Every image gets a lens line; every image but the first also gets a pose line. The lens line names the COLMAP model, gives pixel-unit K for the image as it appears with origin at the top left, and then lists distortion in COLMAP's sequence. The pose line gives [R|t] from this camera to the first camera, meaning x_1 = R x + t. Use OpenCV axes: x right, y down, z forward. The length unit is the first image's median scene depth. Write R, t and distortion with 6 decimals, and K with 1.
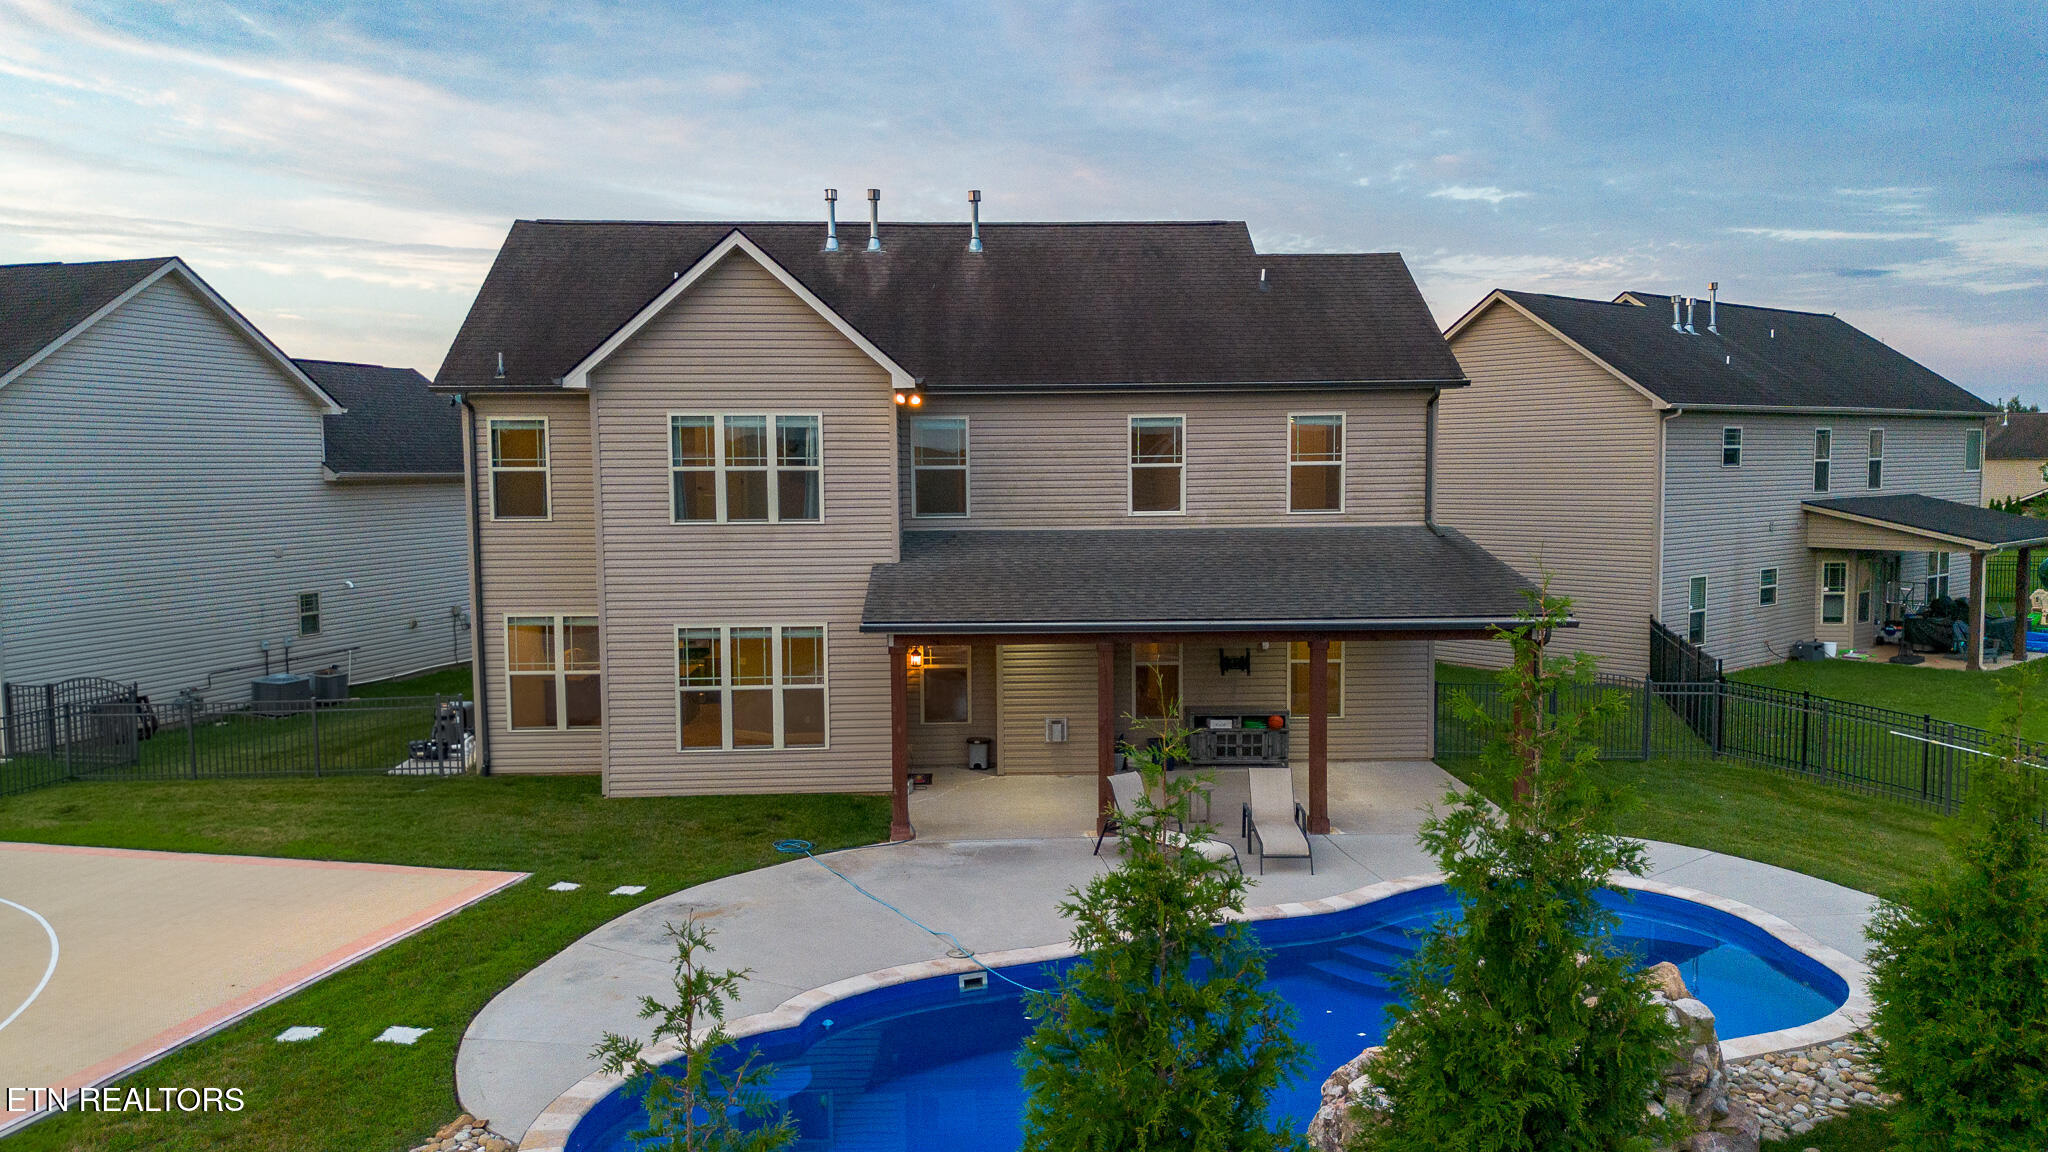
lens RADIAL K [[1449.7, 0, 1072.1], [0, 1449.7, 540.8], [0, 0, 1]] dist [0.039779, -0.003129]
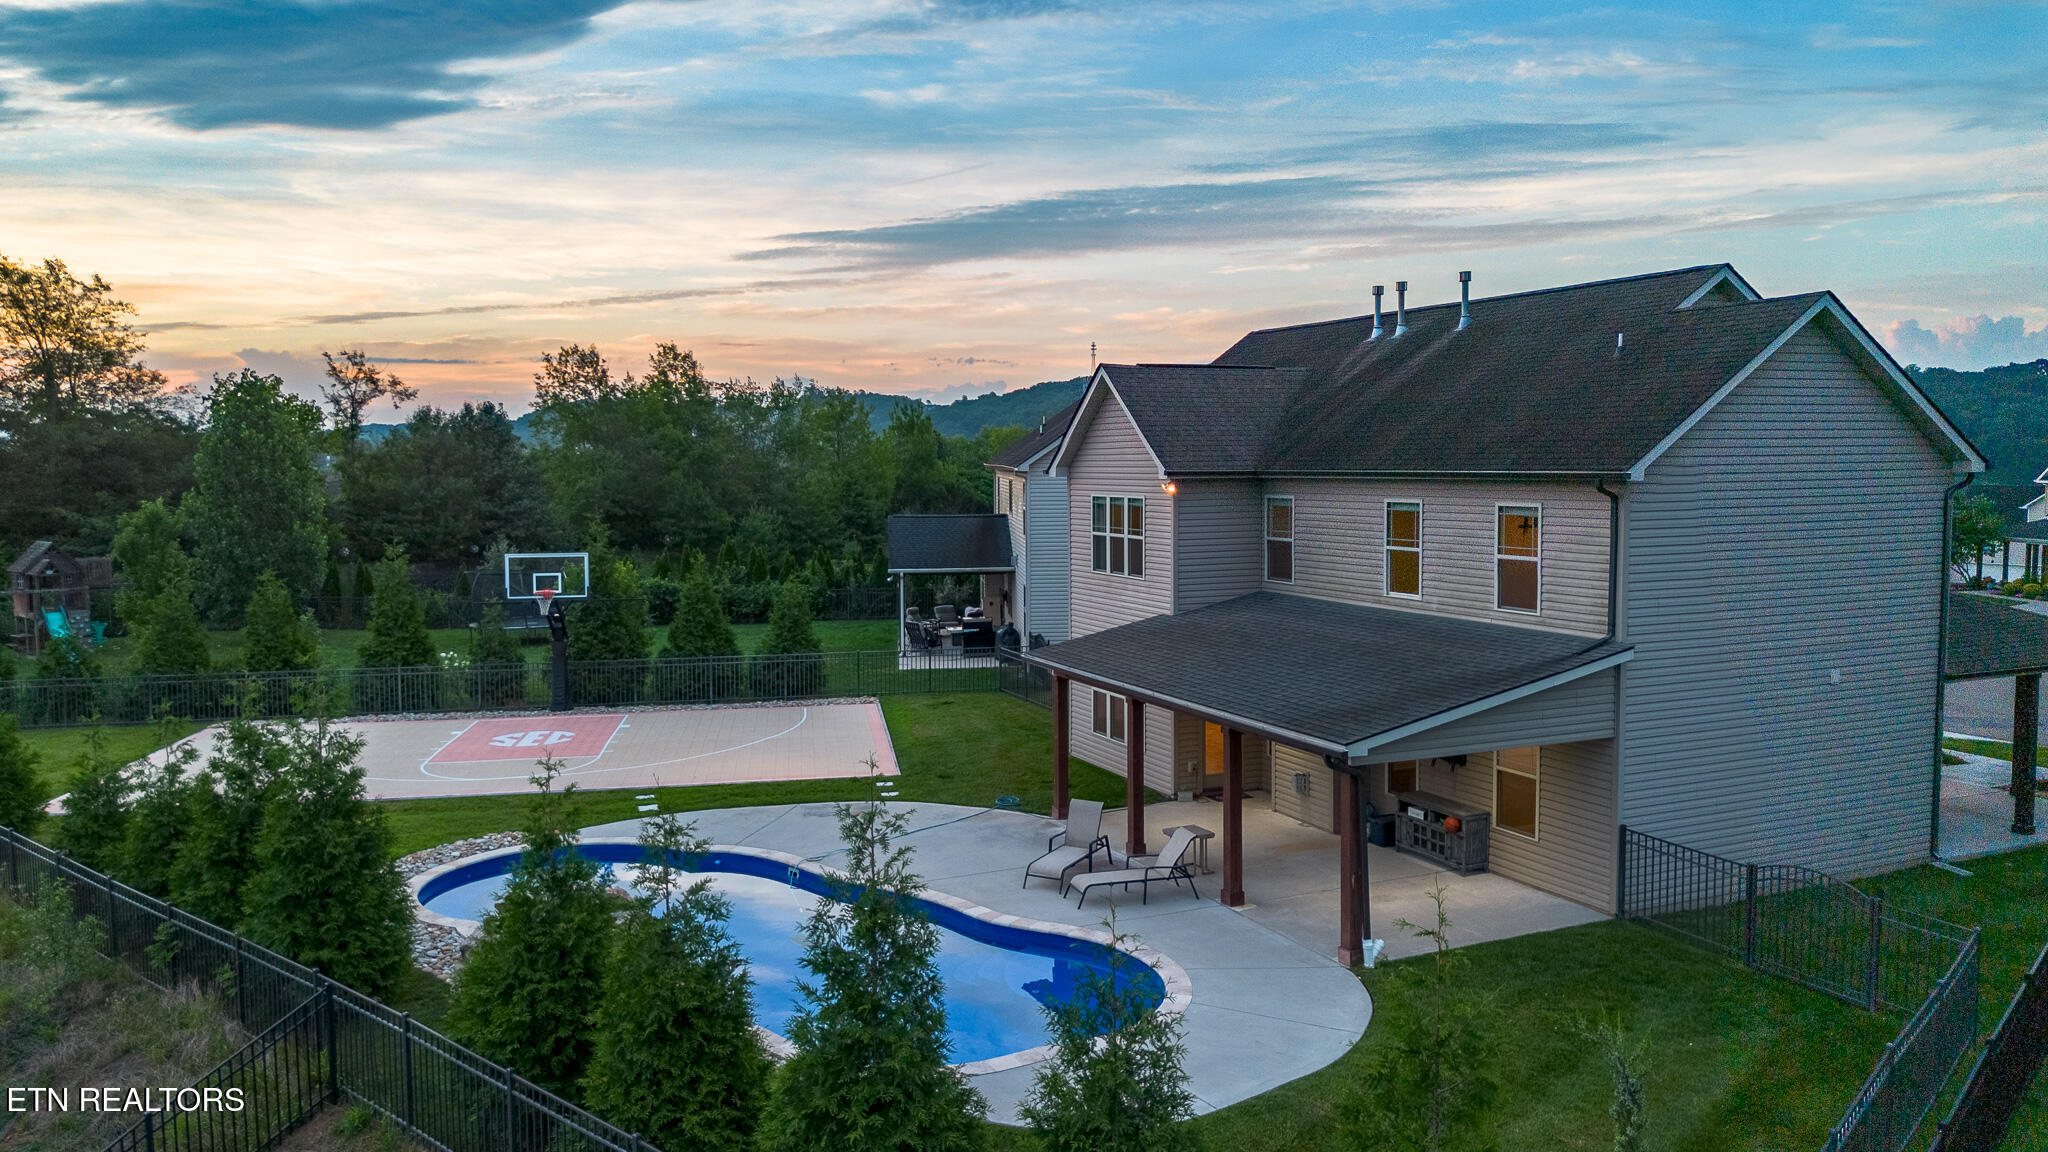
lens RADIAL K [[1451.4, 0, 1024.0], [0, 1451.4, 576.0], [0, 0, 1]] dist [0.060269, -0.097287]
pose [[0.379557, 0.077767, -0.921894, 0.897281], [-0.048501, 0.996763, 0.064114, -0.085475], [0.923896, 0.020378, 0.382100, 0.362849]]
